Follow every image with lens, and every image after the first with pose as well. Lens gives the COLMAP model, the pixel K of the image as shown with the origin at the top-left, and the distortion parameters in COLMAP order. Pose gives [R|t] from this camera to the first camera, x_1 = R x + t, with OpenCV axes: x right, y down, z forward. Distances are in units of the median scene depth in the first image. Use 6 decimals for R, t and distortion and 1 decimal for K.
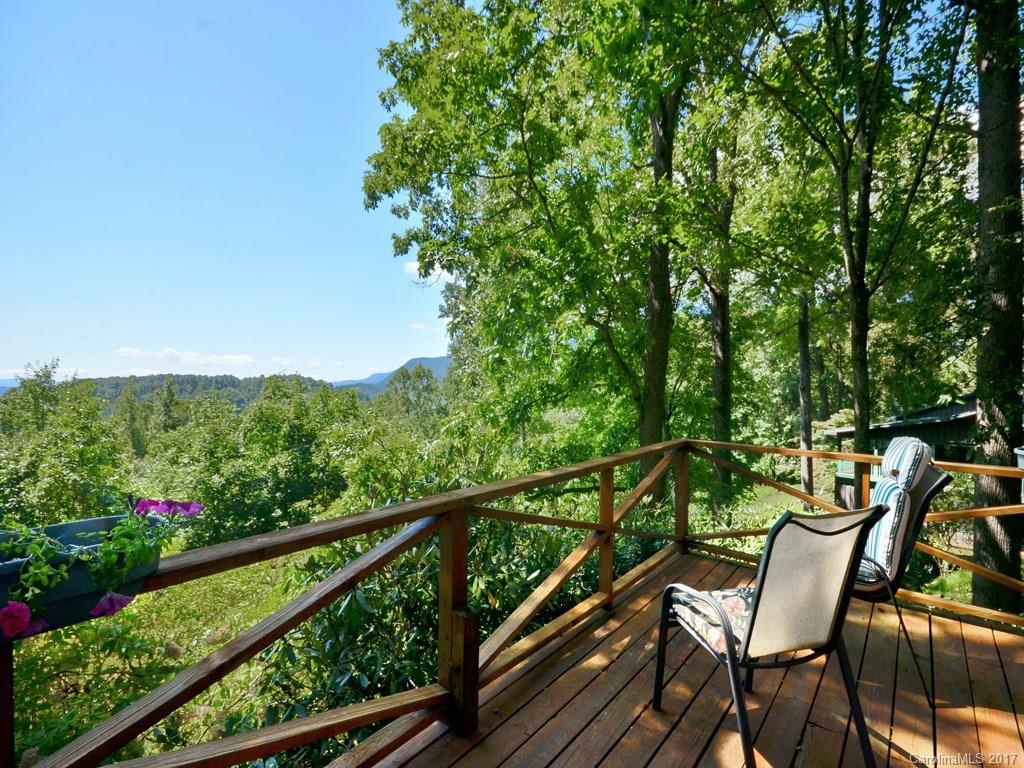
lens RADIAL K [[491.5, 0, 528.8], [0, 491.5, 394.7], [0, 0, 1]] dist [0.010130, 0.000762]
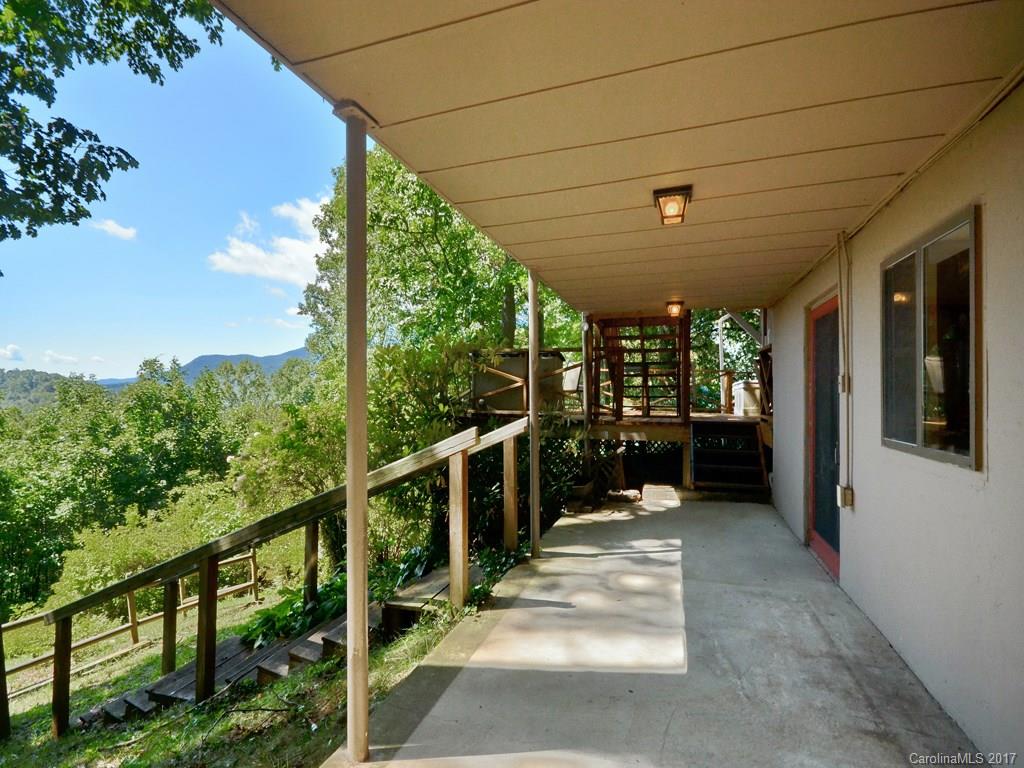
lens RADIAL K [[505.0, 0, 511.4], [0, 505.0, 385.9], [0, 0, 1]] dist [-0.017851, -0.000407]
pose [[0.944480, 0.016957, 0.328132, -0.127078], [-0.007672, 0.999533, -0.029571, 0.043755], [-0.328480, 0.025411, 0.944169, -0.283423]]
